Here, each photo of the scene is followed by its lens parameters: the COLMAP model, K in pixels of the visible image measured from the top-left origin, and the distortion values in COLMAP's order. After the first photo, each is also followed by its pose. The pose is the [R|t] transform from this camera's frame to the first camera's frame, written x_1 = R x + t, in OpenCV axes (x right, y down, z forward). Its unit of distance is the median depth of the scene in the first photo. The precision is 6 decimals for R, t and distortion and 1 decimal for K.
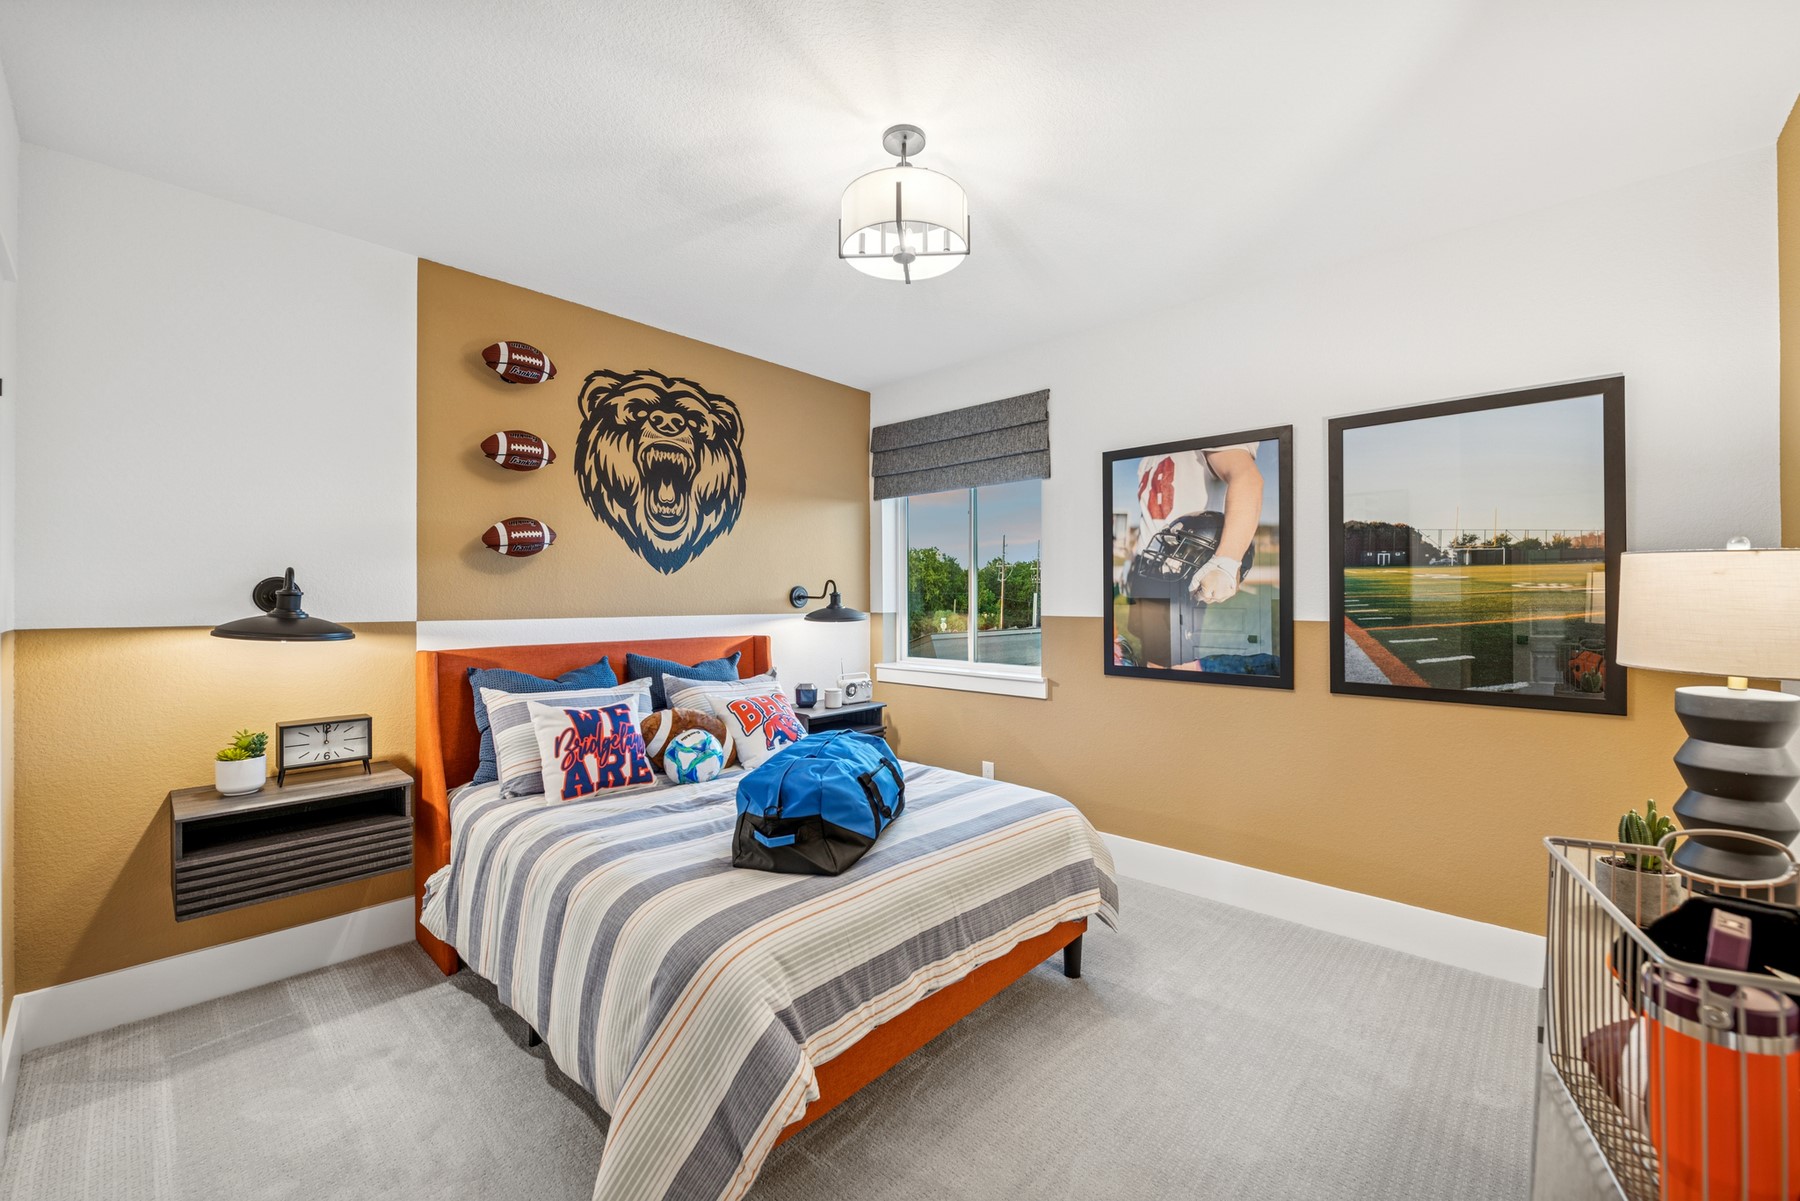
lens RADIAL K [[725.0, 0, 913.1], [0, 725.0, 595.2], [0, 0, 1]] dist [0.000639, 0.000054]
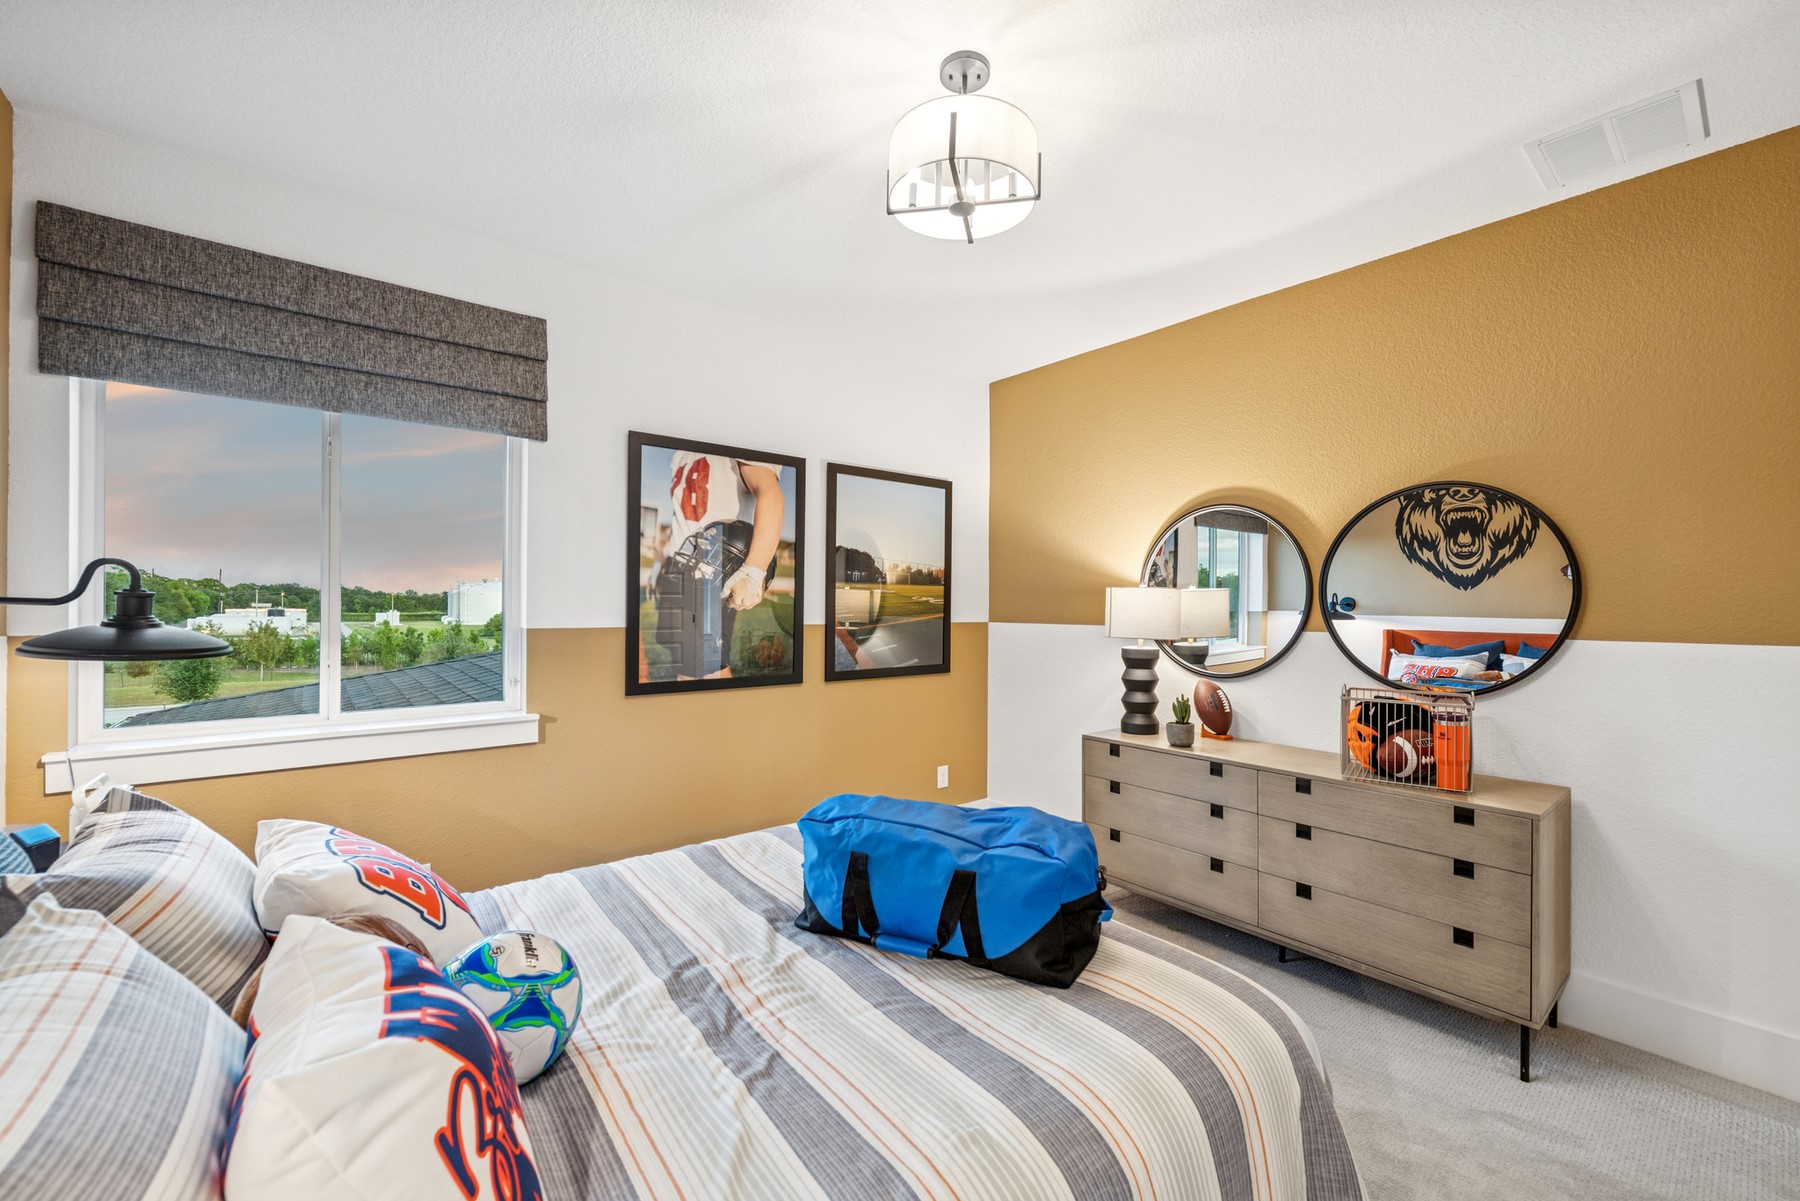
lens RADIAL K [[732.0, 0, 900.6], [0, 732.0, 608.4], [0, 0, 1]] dist [-0.016286, -0.000081]
pose [[0.120420, -0.004606, 0.992712, -0.584877], [-0.010977, 0.999922, 0.005971, -0.000135], [-0.992662, -0.011616, 0.120360, 0.639815]]
